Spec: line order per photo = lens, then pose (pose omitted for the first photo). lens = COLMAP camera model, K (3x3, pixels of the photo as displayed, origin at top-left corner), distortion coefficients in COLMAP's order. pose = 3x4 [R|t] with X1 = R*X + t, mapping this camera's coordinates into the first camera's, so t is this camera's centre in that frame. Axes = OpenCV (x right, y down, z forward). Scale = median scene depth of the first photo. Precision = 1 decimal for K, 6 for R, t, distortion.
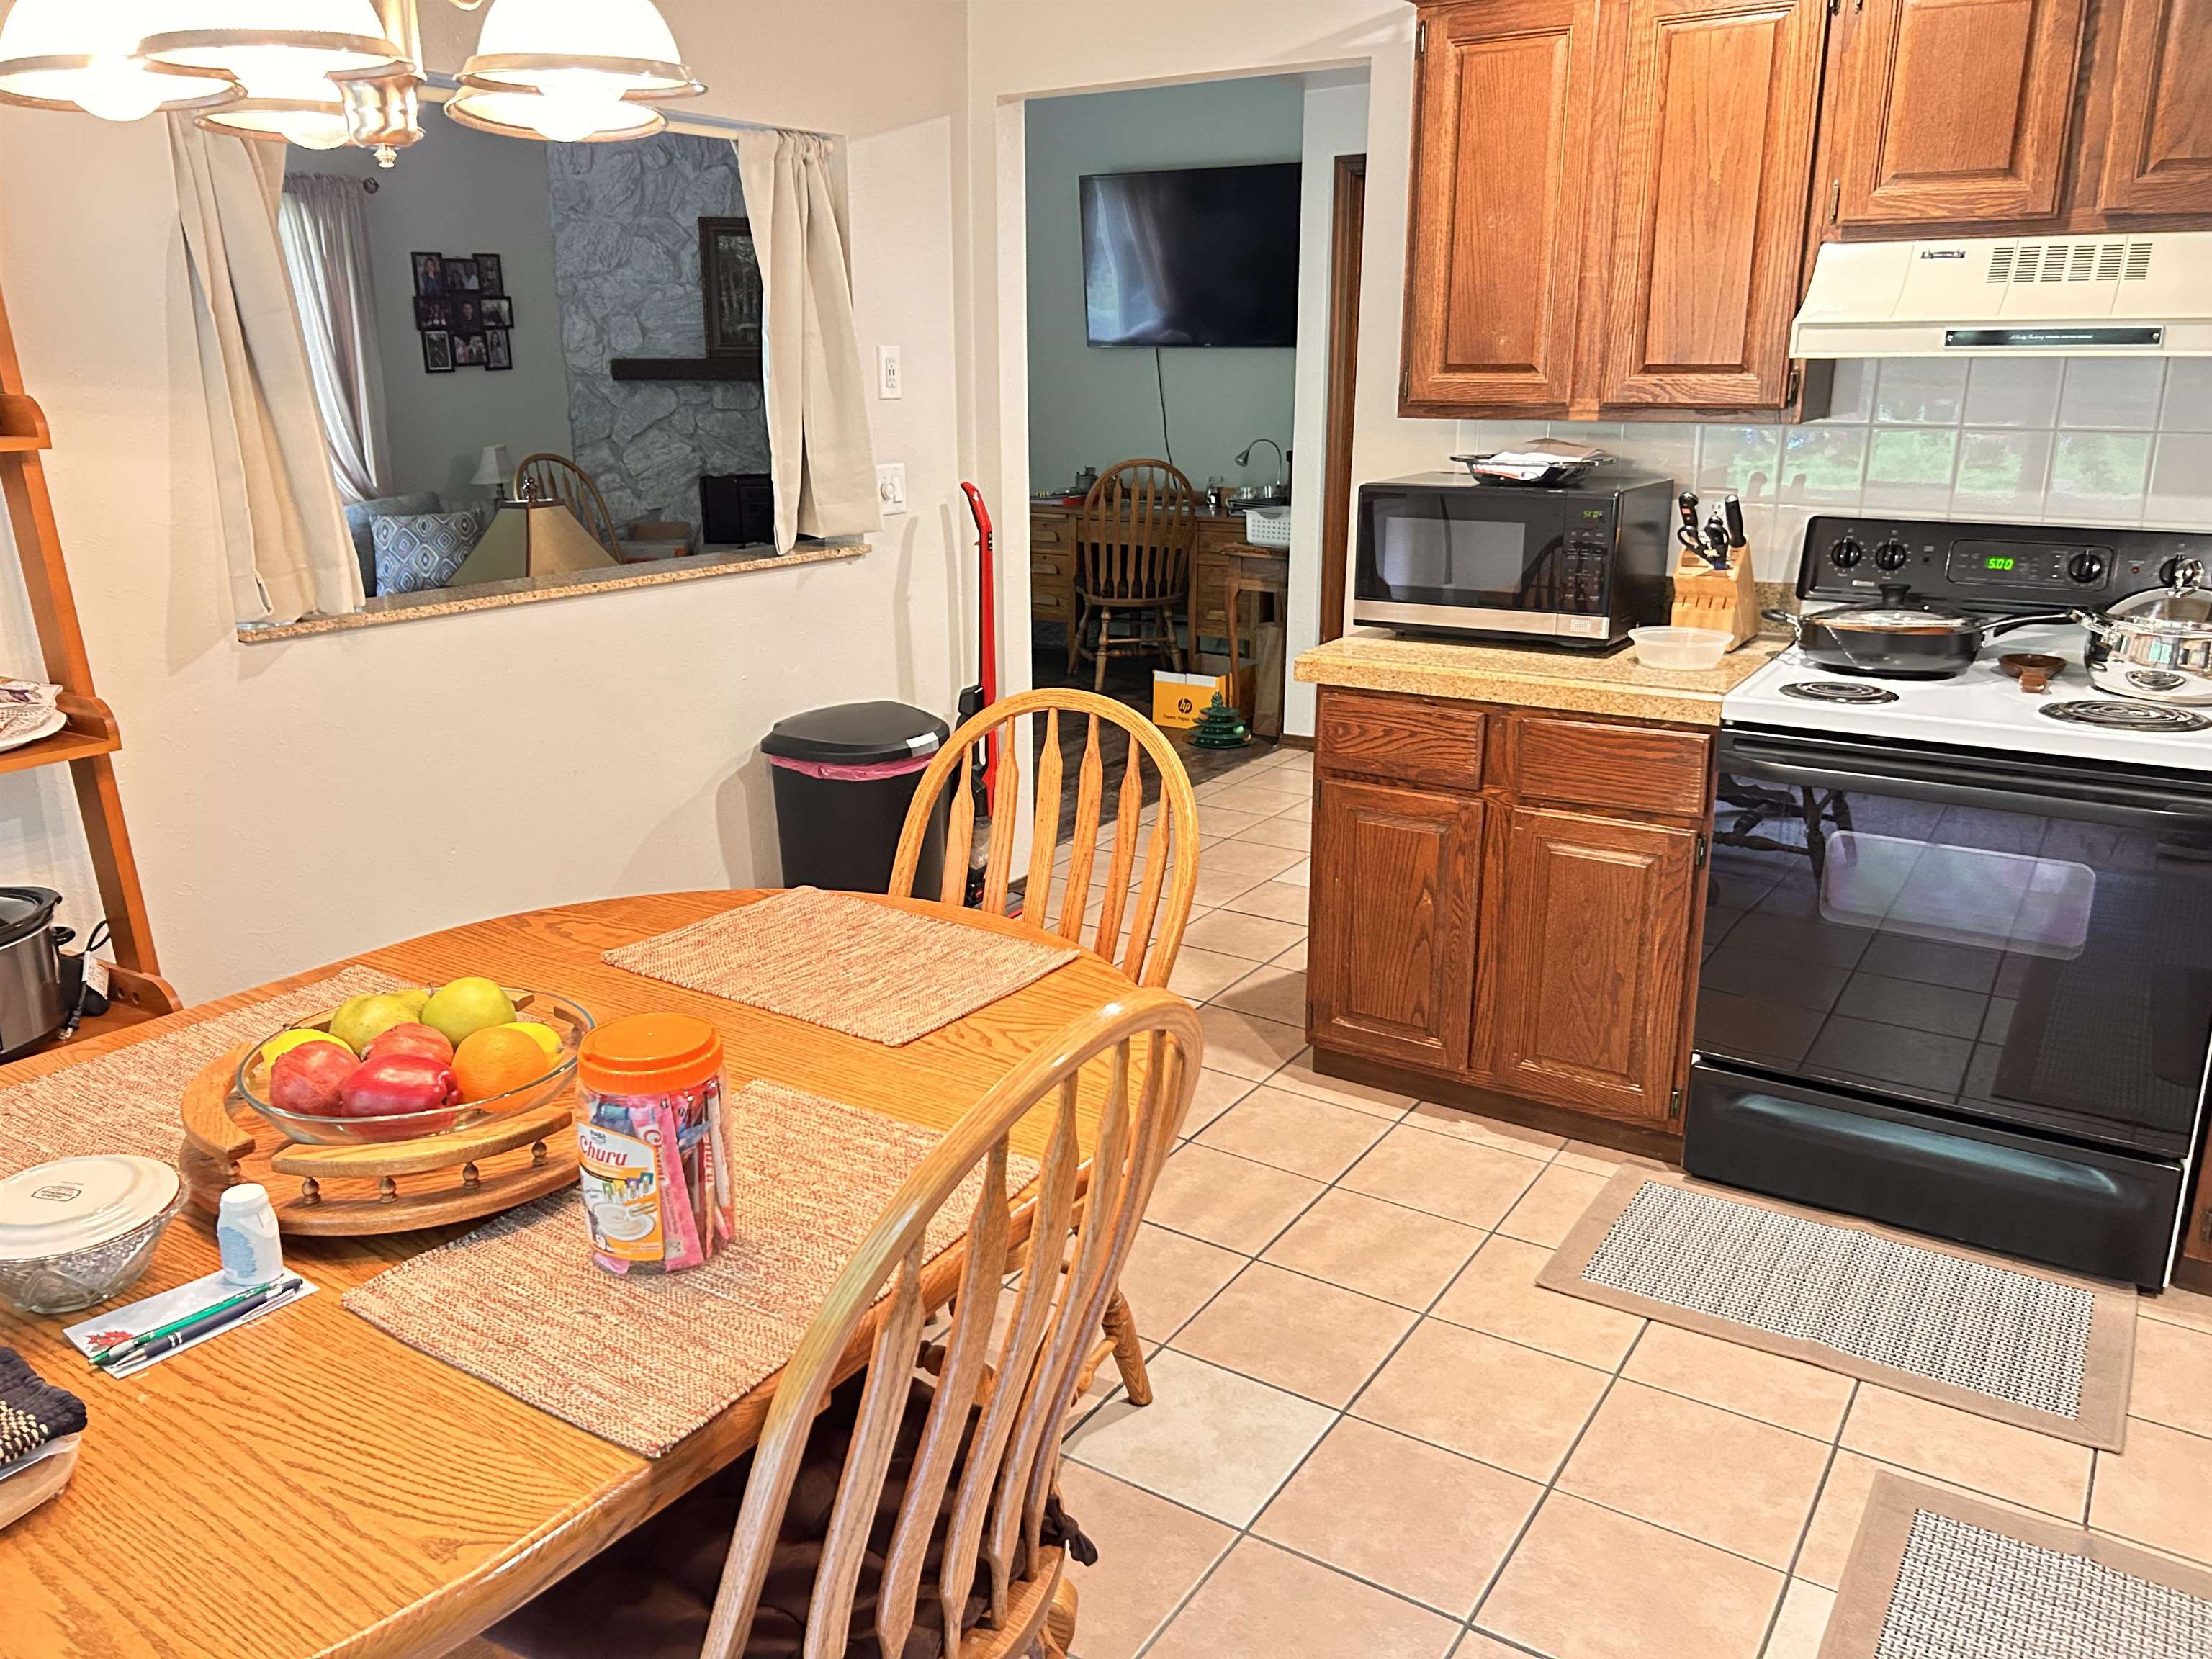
lens RADIAL K [[1676.1, 0, 1096.3], [0, 1676.1, 834.8], [0, 0, 1]] dist [0.052610, -0.062640]
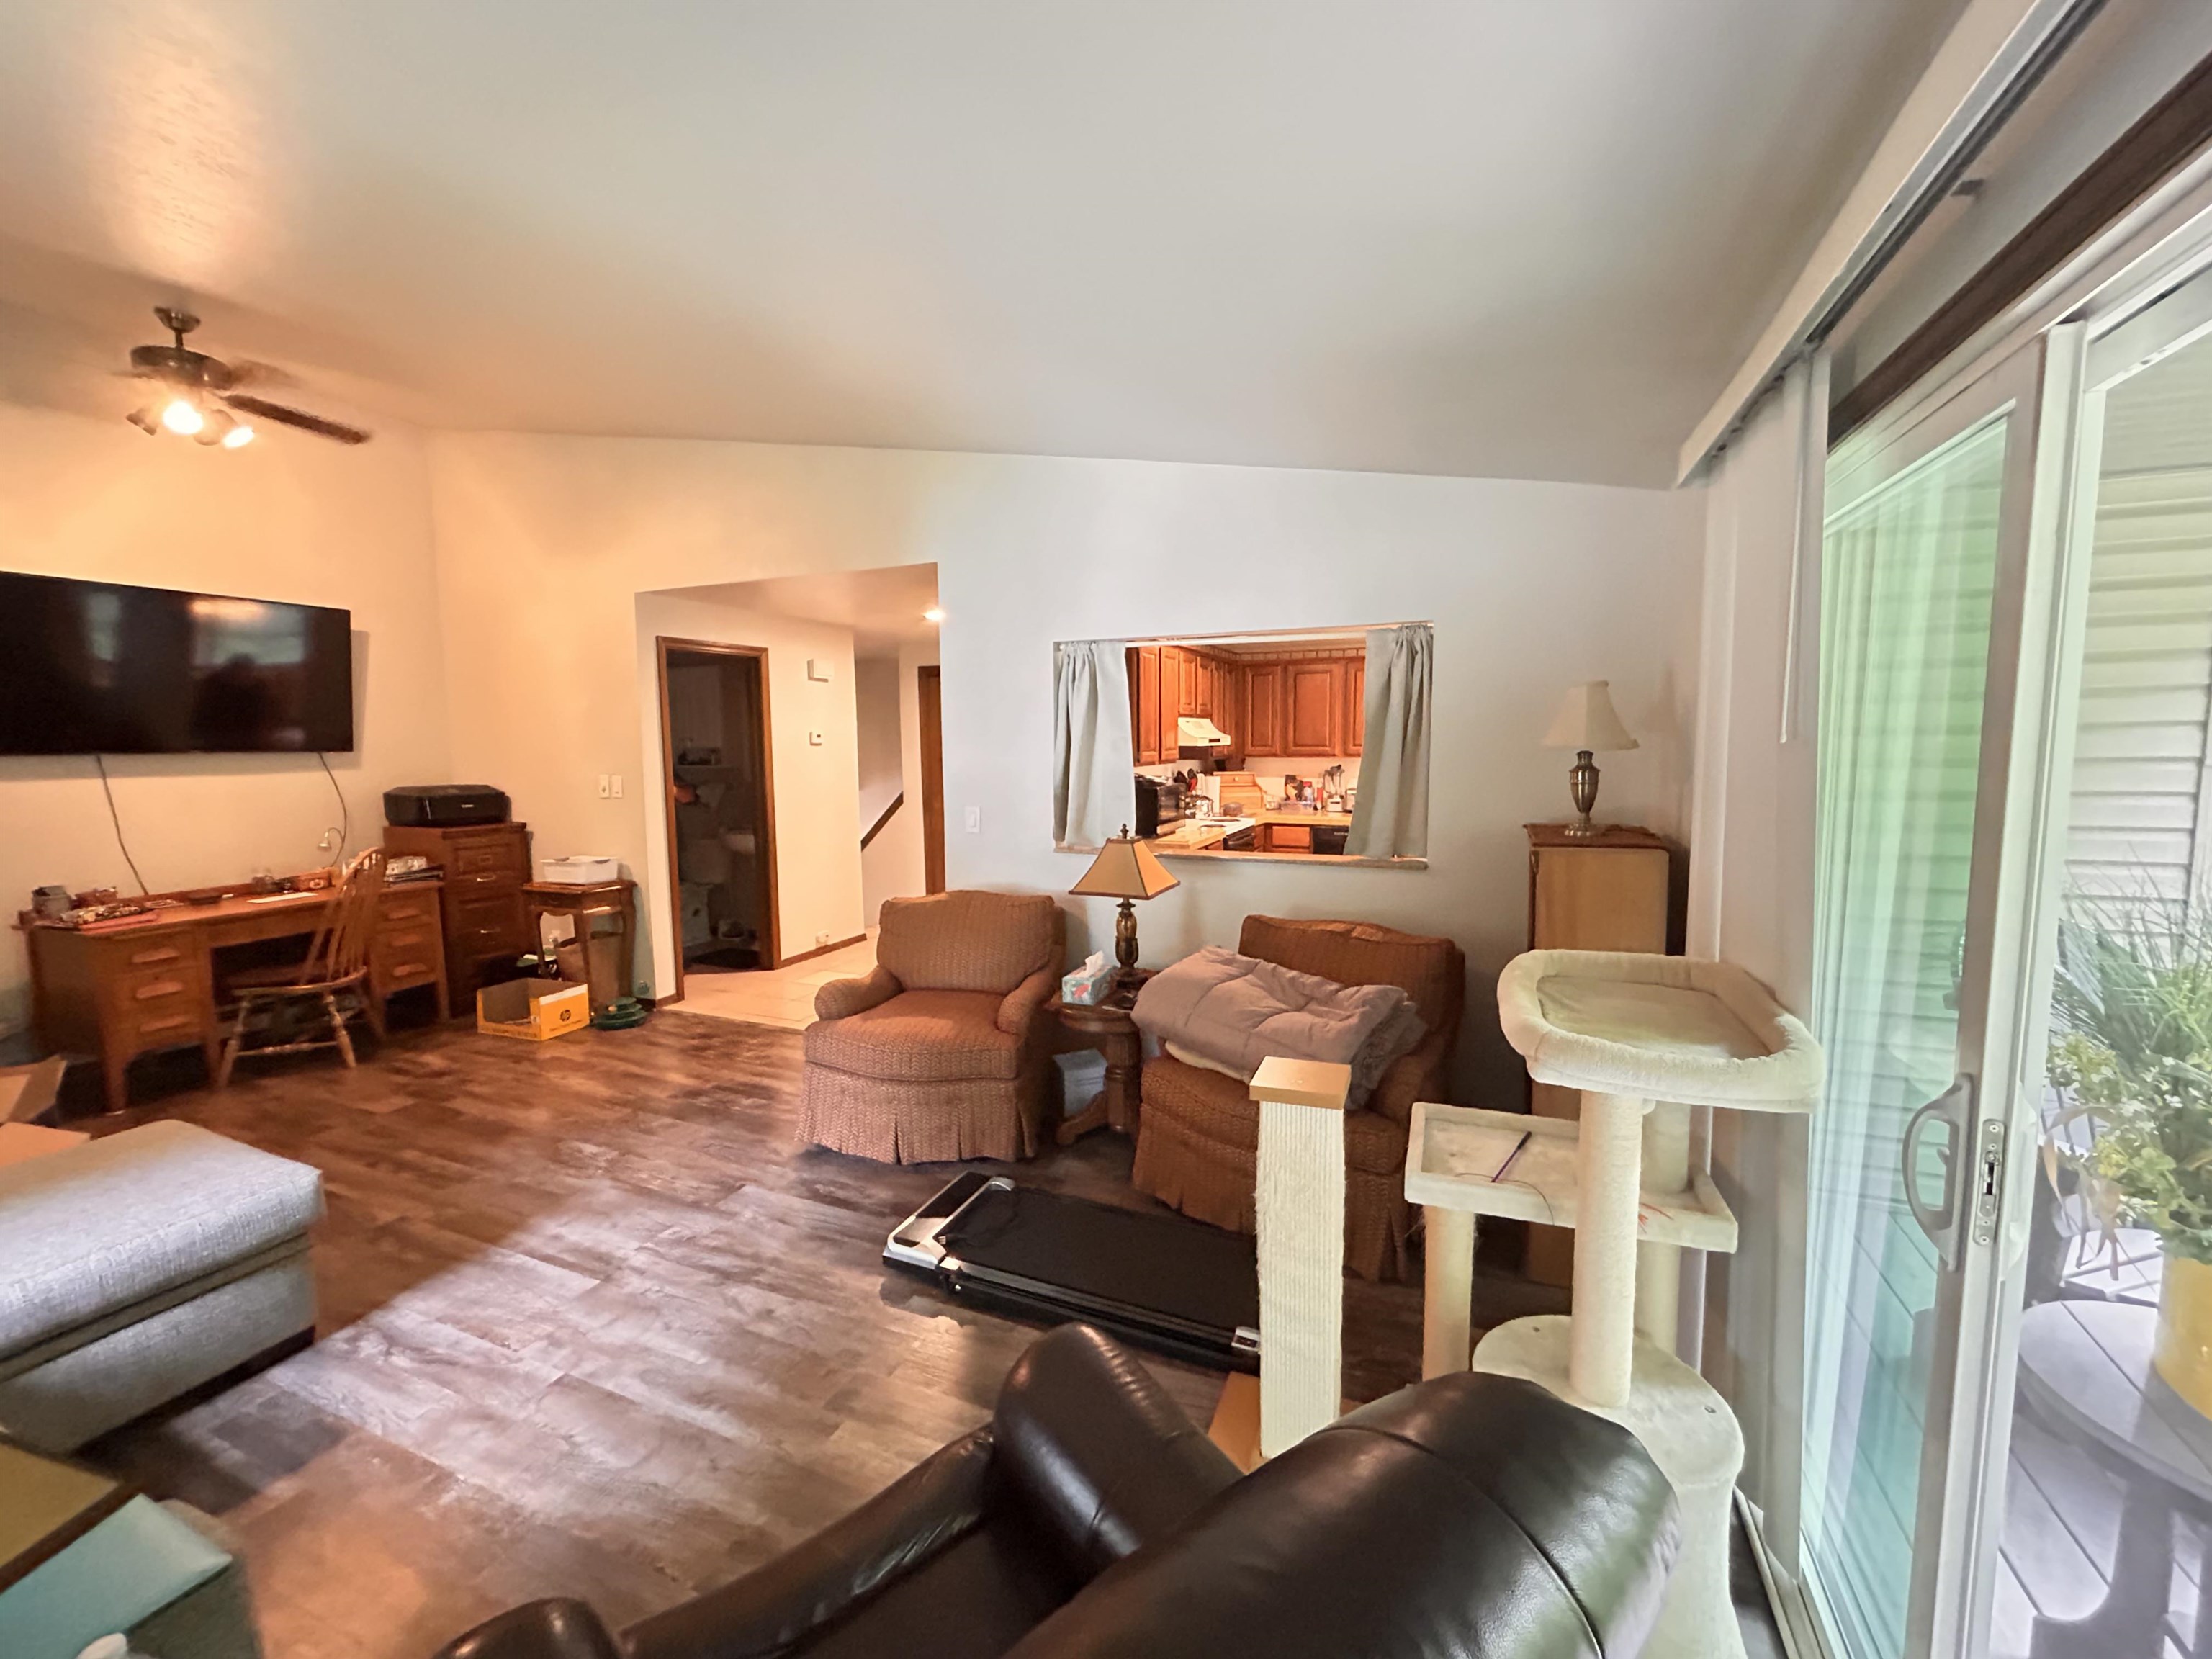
lens RADIAL K [[908.4, 0, 1102.3], [0, 908.4, 824.5], [0, 0, 1]] dist [-0.003332, 0.001604]
pose [[-0.176862, -0.091628, 0.979961, -0.566645], [0.285131, 0.948192, 0.140117, -0.161033], [-0.942030, 0.304199, -0.141573, 0.546325]]
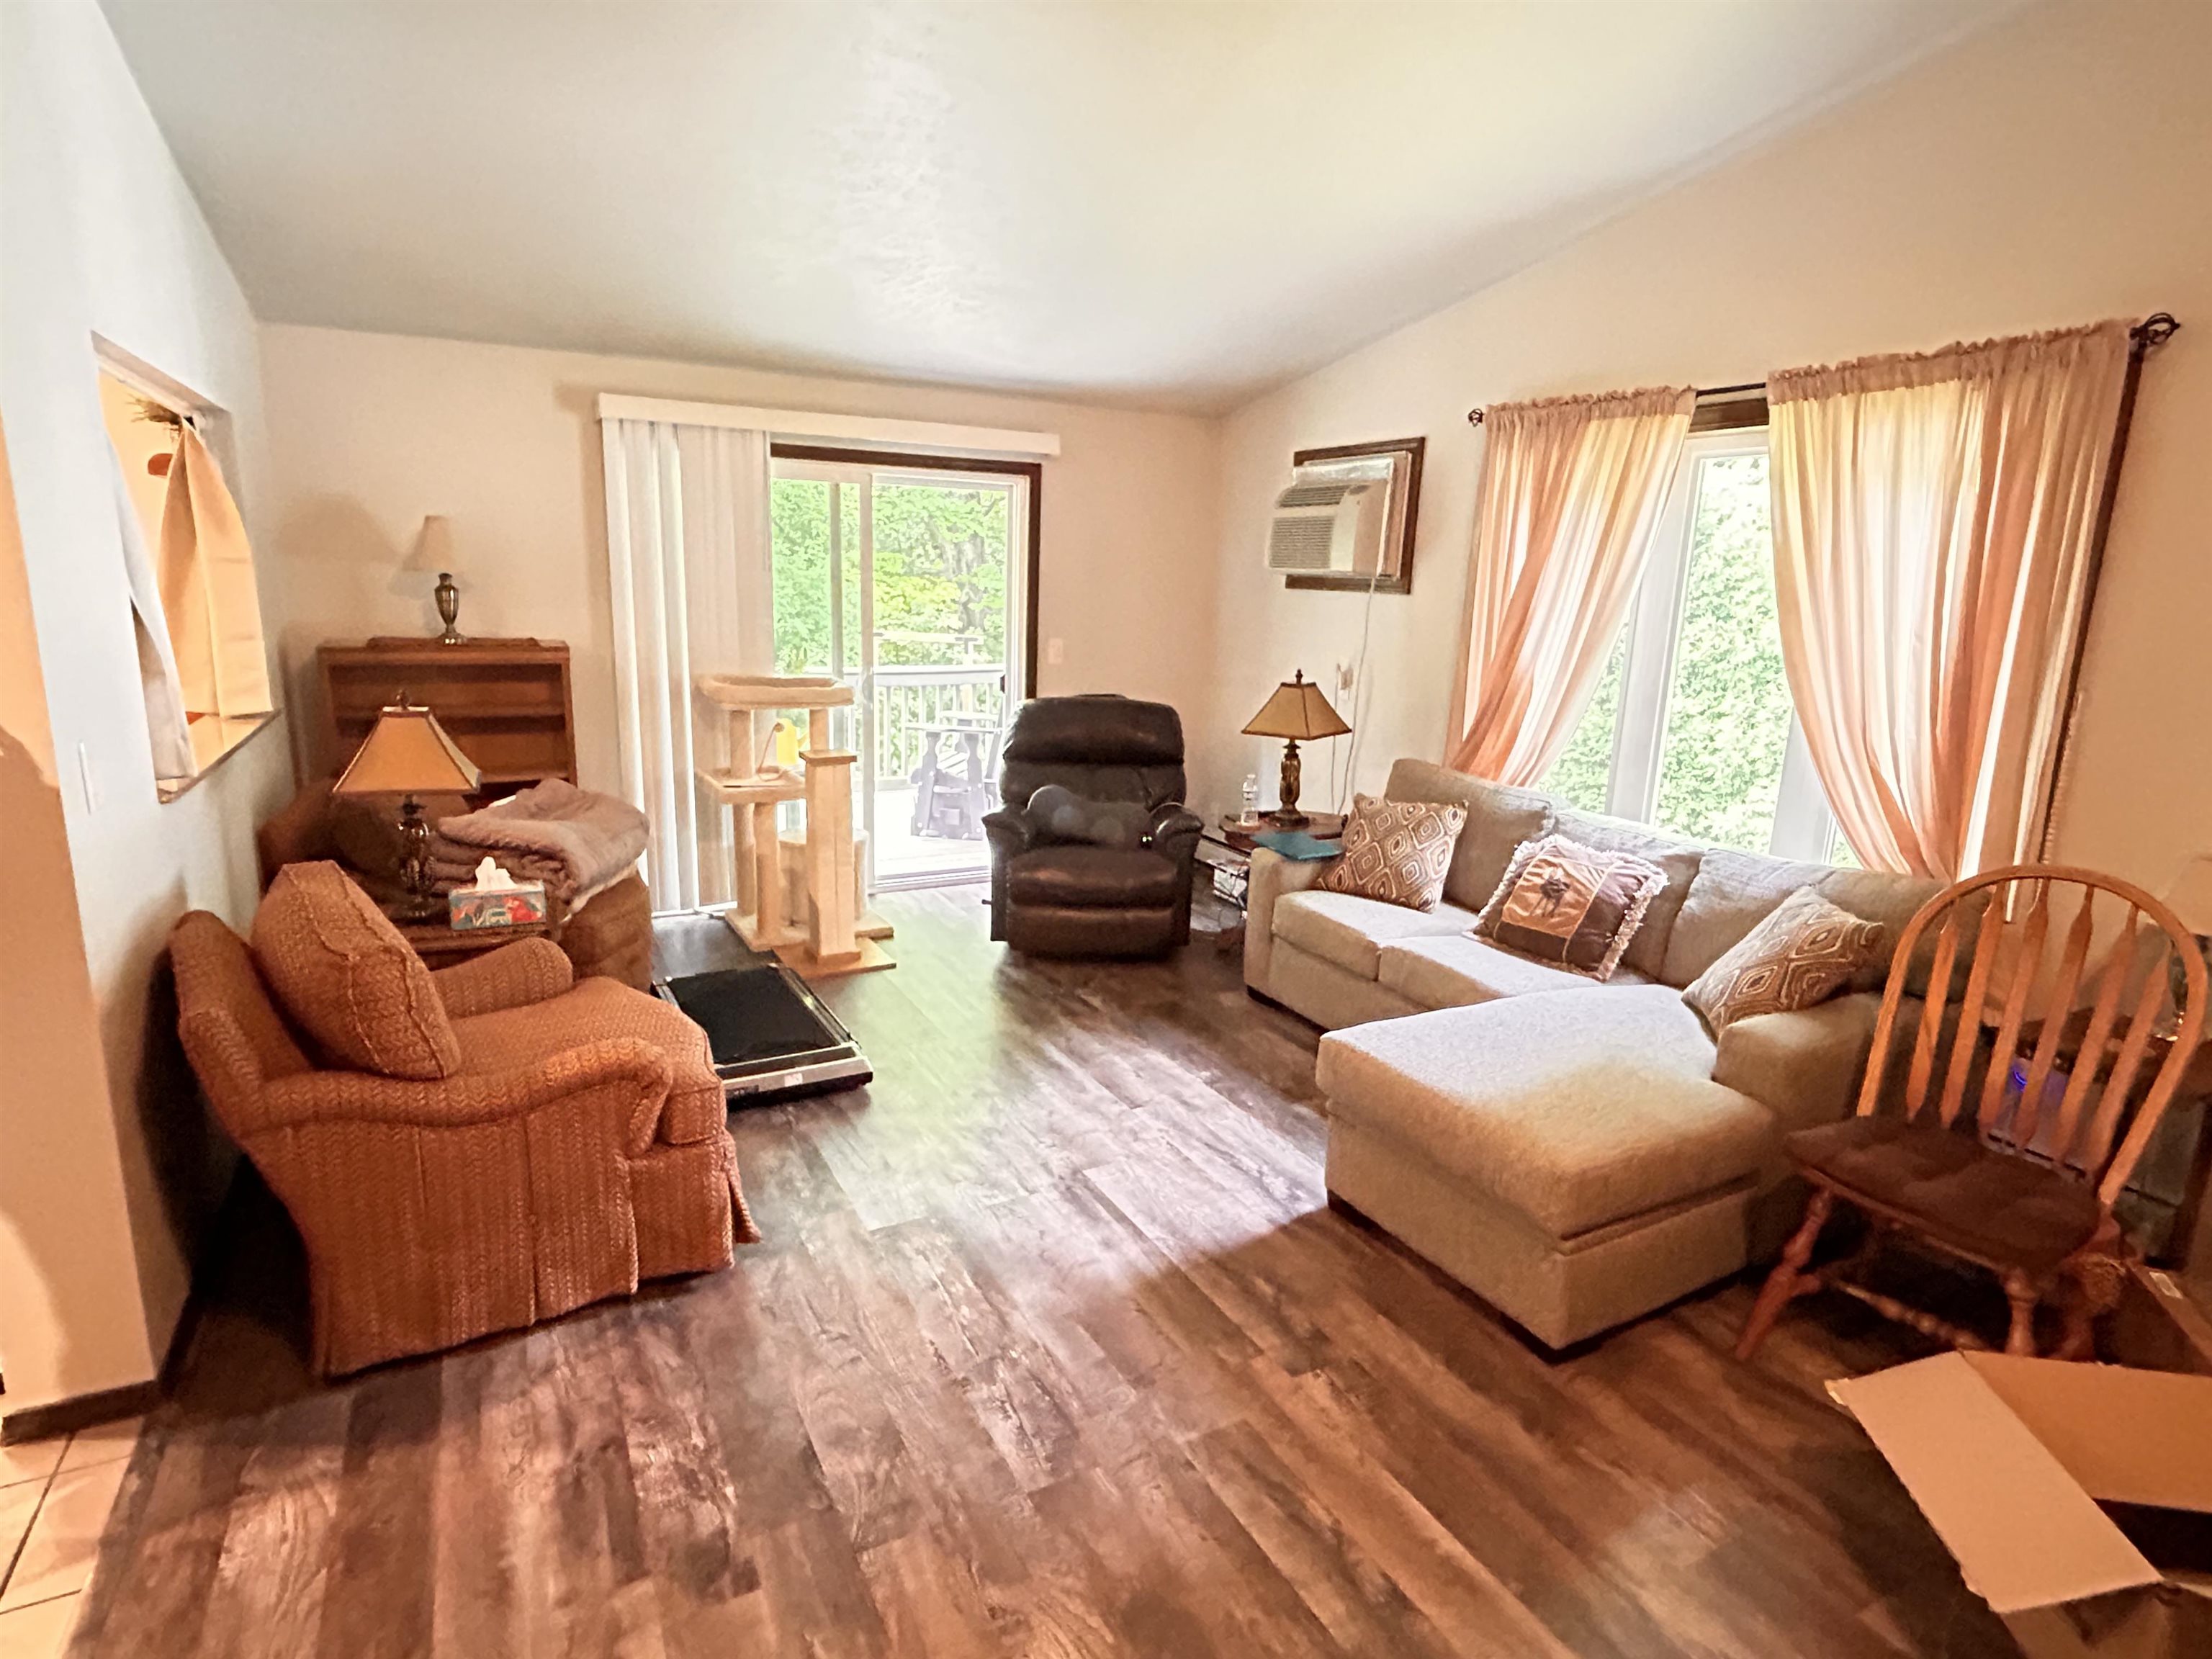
lens RADIAL K [[1173.0, 0, 1106.3], [0, 1173.0, 824.5], [0, 0, 1]] dist [0.001496, -0.004195]
pose [[-0.470899, 0.172666, -0.865125, 0.056555], [-0.274965, 0.903081, 0.329908, -0.243282], [0.838241, 0.393232, -0.377783, 0.816788]]
